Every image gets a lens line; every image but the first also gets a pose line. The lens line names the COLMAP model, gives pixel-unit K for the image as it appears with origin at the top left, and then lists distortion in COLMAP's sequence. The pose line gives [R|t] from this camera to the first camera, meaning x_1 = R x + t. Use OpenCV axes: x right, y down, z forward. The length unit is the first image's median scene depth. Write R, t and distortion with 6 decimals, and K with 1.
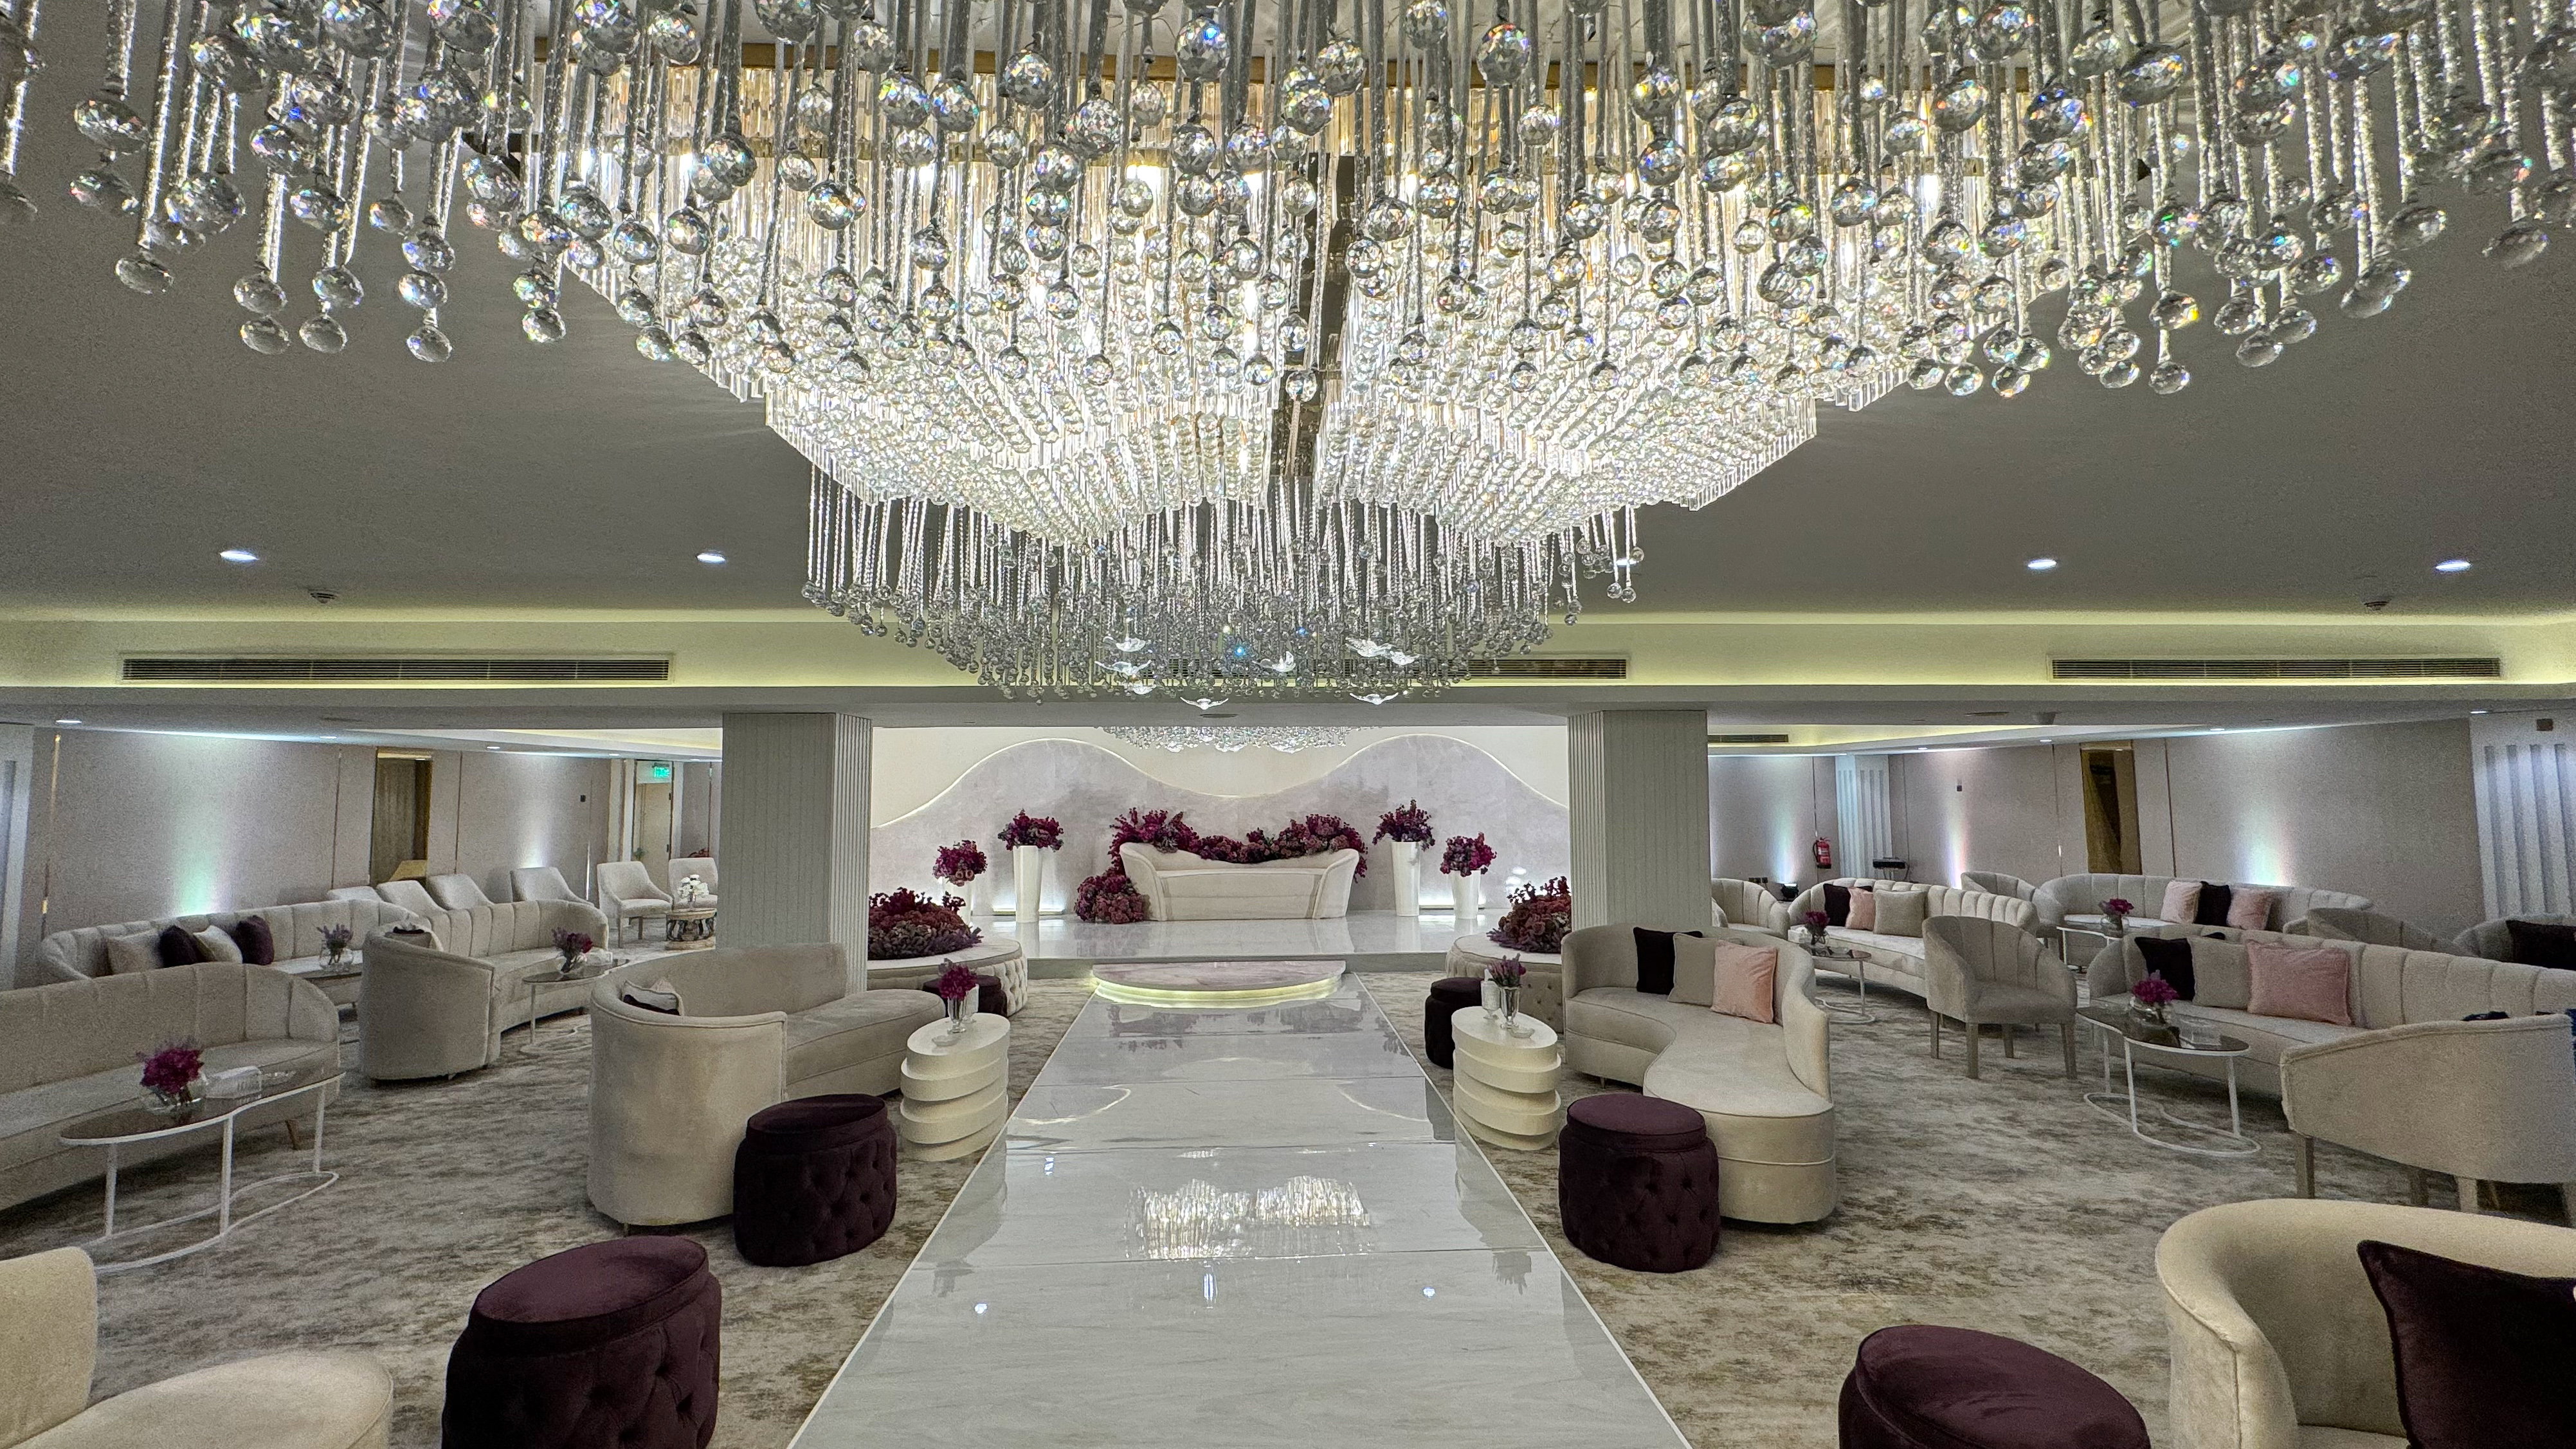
lens RADIAL K [[1033.5, 0, 1295.3], [0, 1033.5, 712.8], [0, 0, 1]] dist [0.001927, 0.000618]
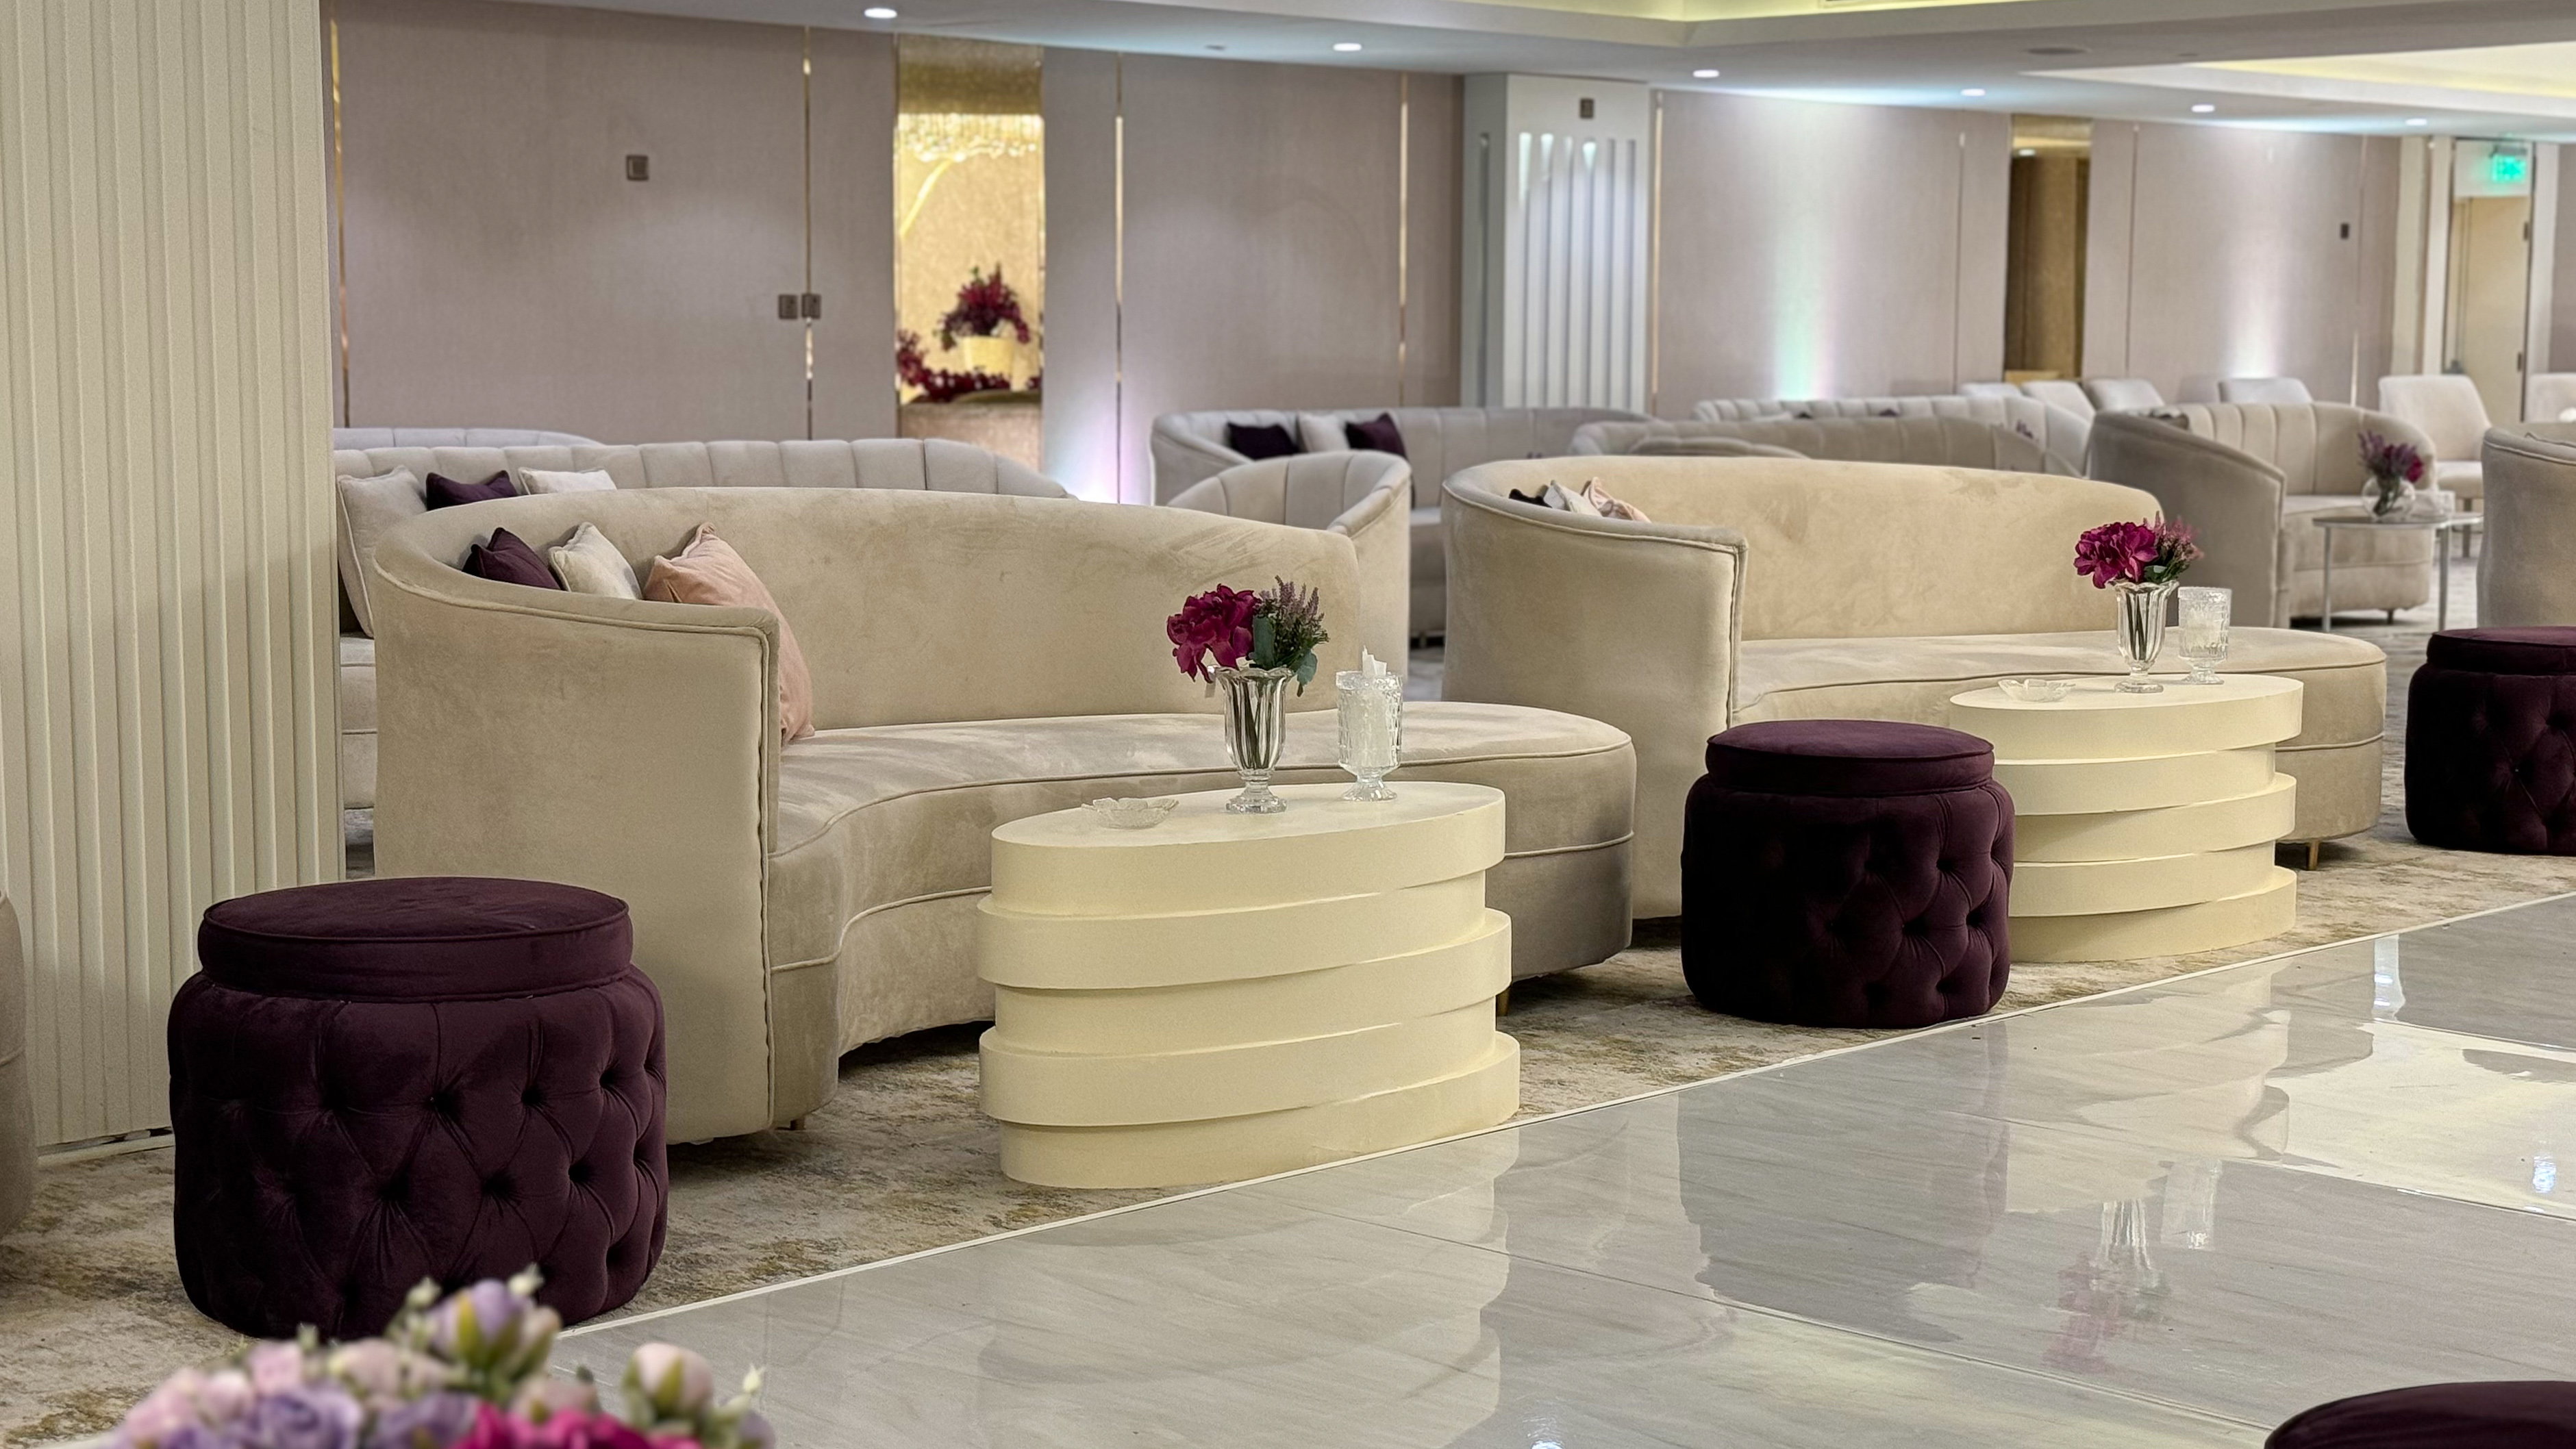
lens RADIAL K [[3636.3, 0, 1289.8], [0, 3636.3, 739.6], [0, 0, 1]] dist [0.136789, 0.000000]
pose [[0.661785, 0.099734, -0.743030, 0.207296], [0.045191, 0.984002, 0.172329, 0.006877], [0.748331, -0.147623, 0.646690, -0.397314]]
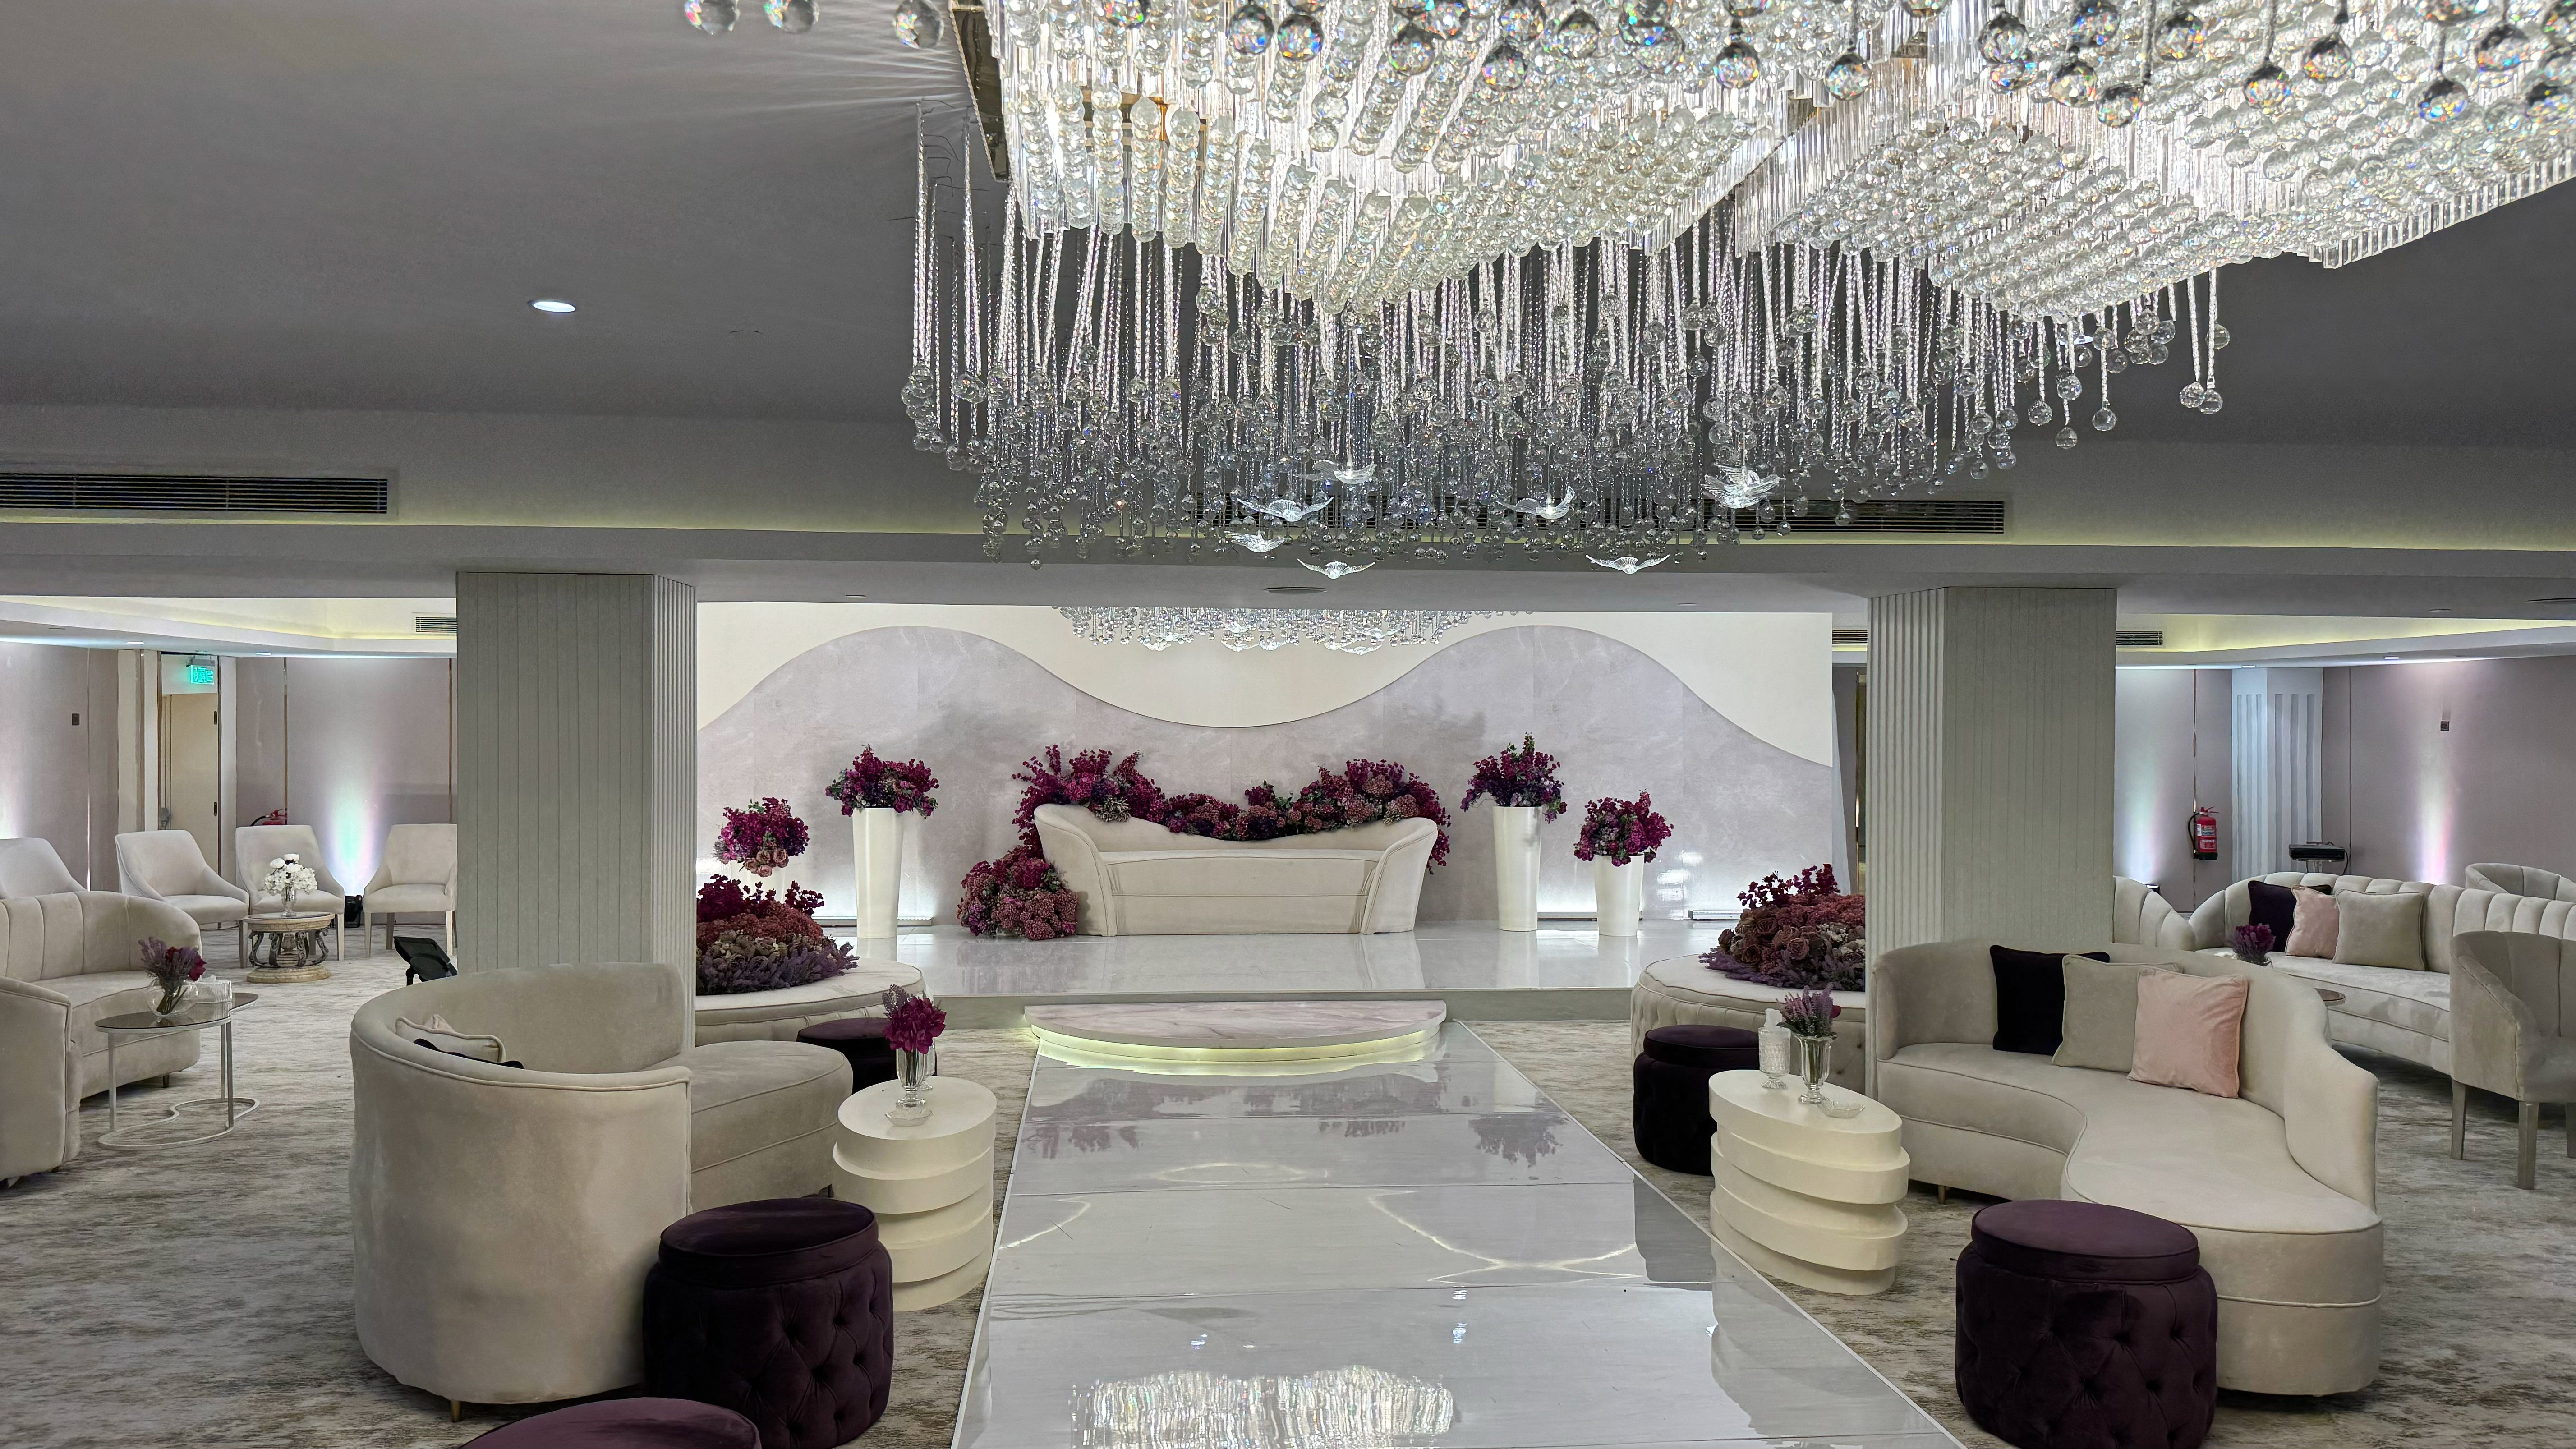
lens RADIAL K [[1801.7, 0, 1288.6], [0, 1801.7, 719.1], [0, 0, 1]] dist [0.071298, -0.088190]
pose [[0.999364, 0.010162, 0.034171, -0.062723], [-0.012652, 0.997217, 0.073467, 0.000777], [-0.033329, -0.073853, 0.996712, -0.022550]]
